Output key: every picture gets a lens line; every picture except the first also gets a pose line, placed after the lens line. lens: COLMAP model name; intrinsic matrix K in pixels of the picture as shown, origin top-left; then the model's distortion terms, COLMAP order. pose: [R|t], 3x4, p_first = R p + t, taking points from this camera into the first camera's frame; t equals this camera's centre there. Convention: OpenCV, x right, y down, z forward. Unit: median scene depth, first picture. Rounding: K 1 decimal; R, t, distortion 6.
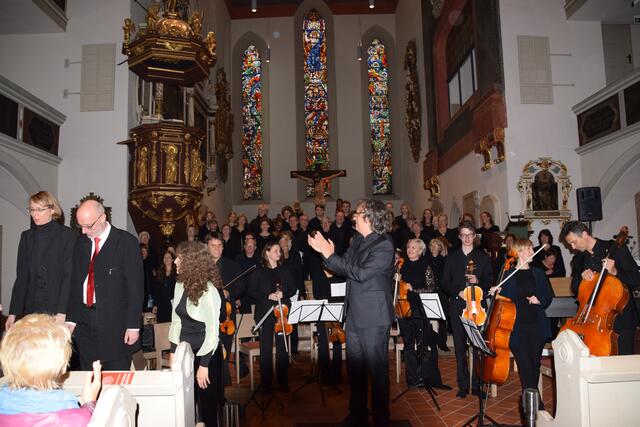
lens RADIAL K [[508.6, 0, 320.0], [0, 508.6, 213.5], [0, 0, 1]] dist [-0.161945, 0.119648]
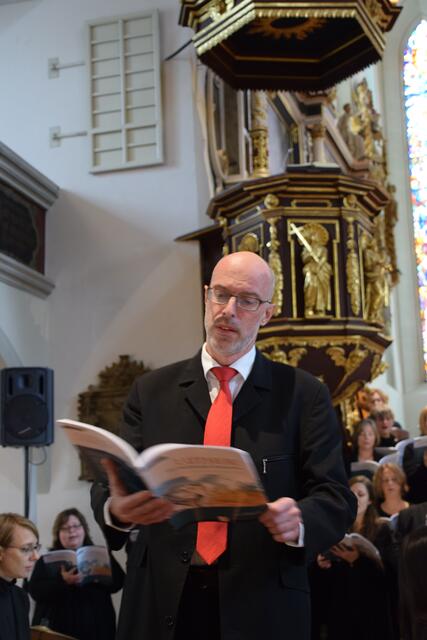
lens RADIAL K [[1112.1, 0, 228.4], [0, 1112.1, 318.3], [0, 0, 1]] dist [0.181435, -0.001993]
pose [[0.957161, -0.069252, -0.281151, -0.091000], [0.040813, 0.993551, -0.105784, 0.028887], [0.286664, 0.089778, 0.953815, 0.087321]]
